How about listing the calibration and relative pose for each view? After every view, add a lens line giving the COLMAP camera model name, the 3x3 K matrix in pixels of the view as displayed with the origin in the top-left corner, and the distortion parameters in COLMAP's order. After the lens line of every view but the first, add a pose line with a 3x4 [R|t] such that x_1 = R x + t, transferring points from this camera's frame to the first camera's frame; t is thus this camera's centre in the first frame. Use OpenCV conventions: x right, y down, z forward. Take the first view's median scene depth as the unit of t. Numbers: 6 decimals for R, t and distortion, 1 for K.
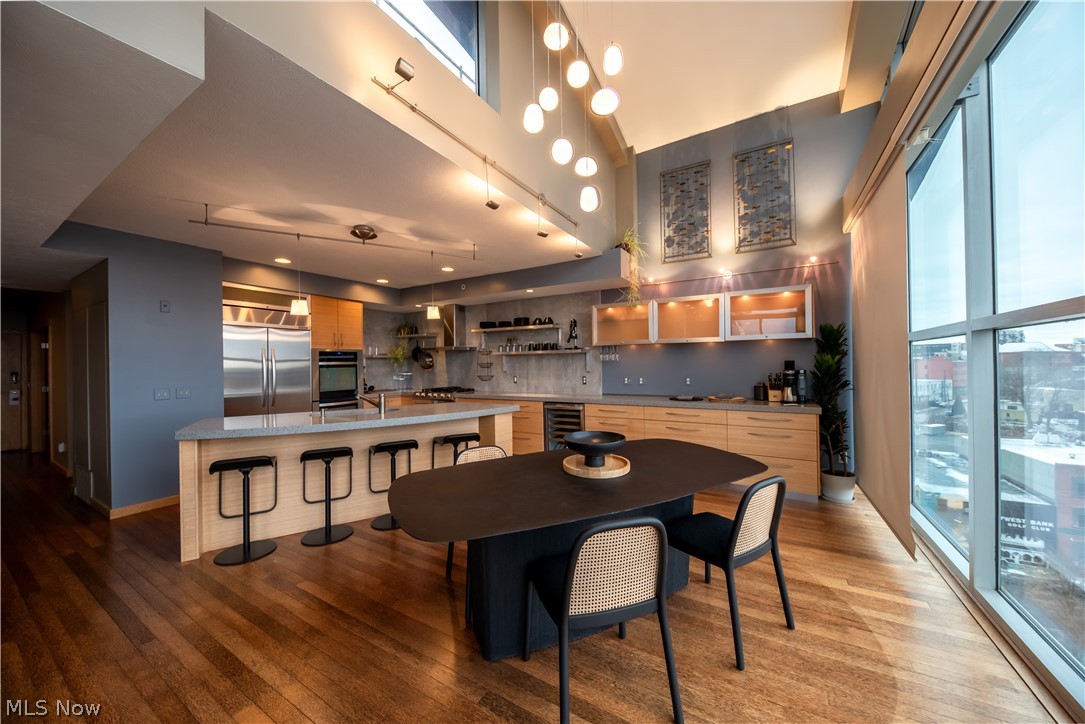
lens RADIAL K [[376.9, 0, 545.1], [0, 376.9, 362.0], [0, 0, 1]] dist [0.015298, -0.007666]
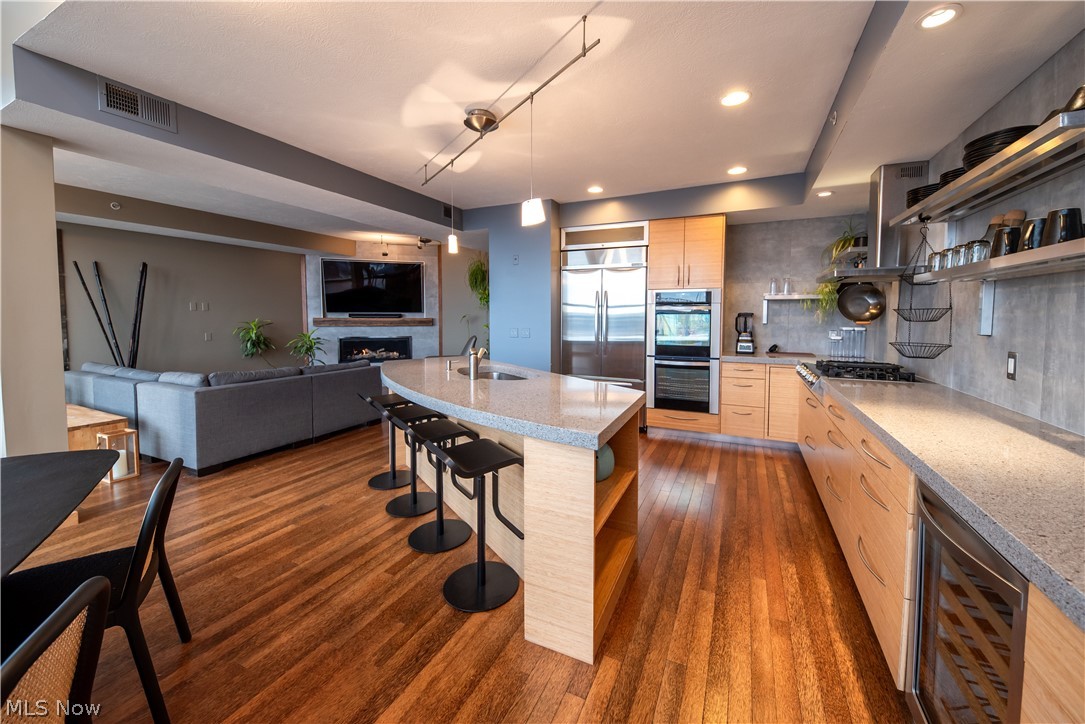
lens RADIAL K [[403.2, 0, 561.9], [0, 403.2, 332.1], [0, 0, 1]] dist [-0.000102, -0.000050]
pose [[0.107770, 0.058381, -0.992460, 0.257269], [-0.000949, 0.998280, 0.058620, 0.005630], [0.994175, -0.005376, 0.107640, 0.894737]]
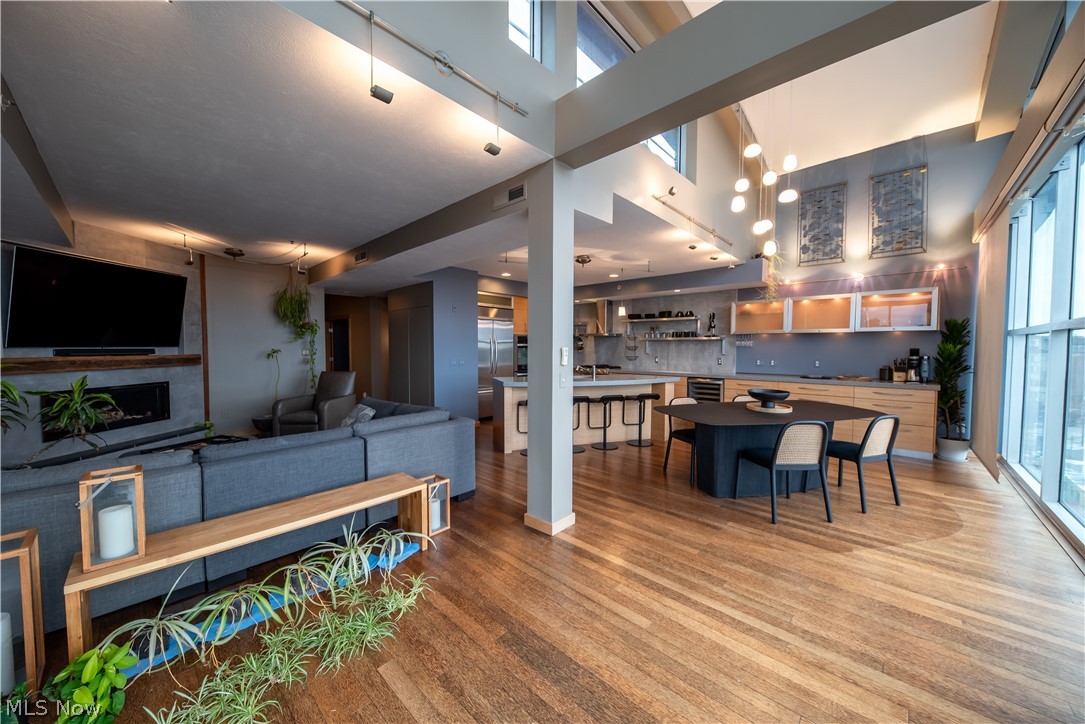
lens RADIAL K [[379.7, 0, 537.0], [0, 379.7, 362.3], [0, 0, 1]] dist [0.010824, -0.007199]
pose [[0.974374, 0.024679, -0.223577, -0.259569], [-0.014638, 0.998813, 0.046457, 0.001770], [0.224458, -0.041994, 0.973579, -0.460180]]
